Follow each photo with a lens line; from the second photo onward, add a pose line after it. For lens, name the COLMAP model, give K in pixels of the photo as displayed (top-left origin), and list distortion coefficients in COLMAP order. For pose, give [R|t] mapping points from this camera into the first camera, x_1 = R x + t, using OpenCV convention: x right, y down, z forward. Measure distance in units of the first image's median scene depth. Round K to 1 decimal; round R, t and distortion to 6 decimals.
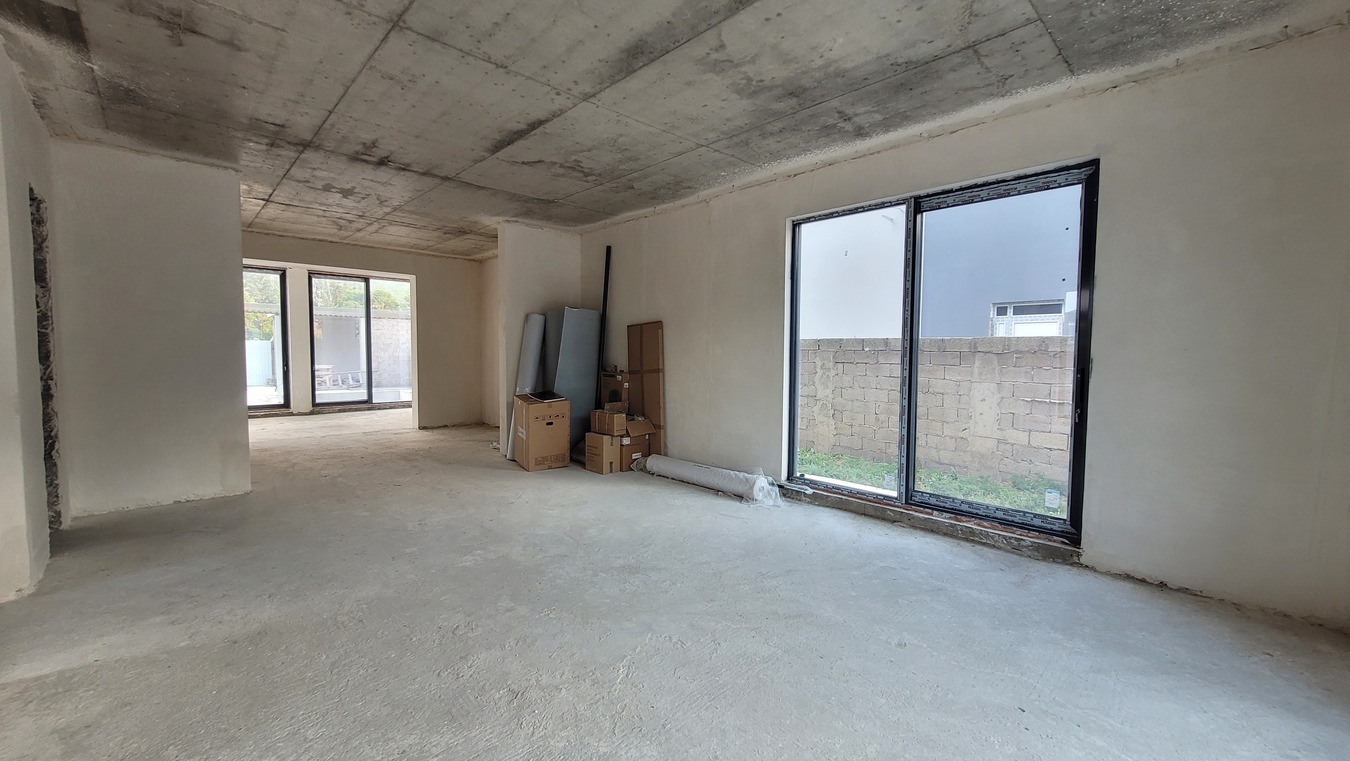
lens RADIAL K [[530.9, 0, 675.9], [0, 530.9, 377.9], [0, 0, 1]] dist [0.003041, -0.000921]
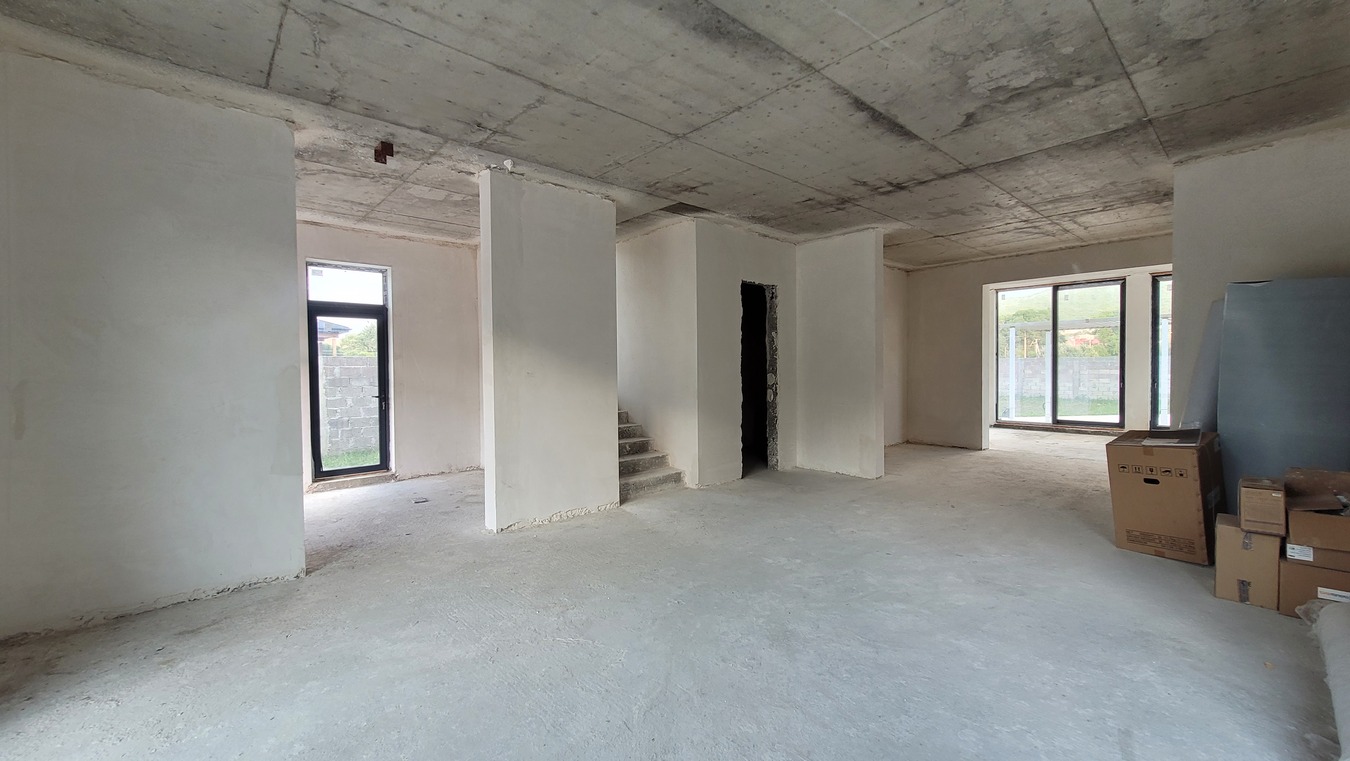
lens RADIAL K [[530.9, 0, 675.9], [0, 530.9, 377.9], [0, 0, 1]] dist [0.003041, -0.000921]
pose [[-0.034732, 0.011515, -0.999330, 0.556120], [-0.041157, 0.999069, 0.012943, -0.025545], [0.998549, 0.041579, -0.034226, 0.659108]]
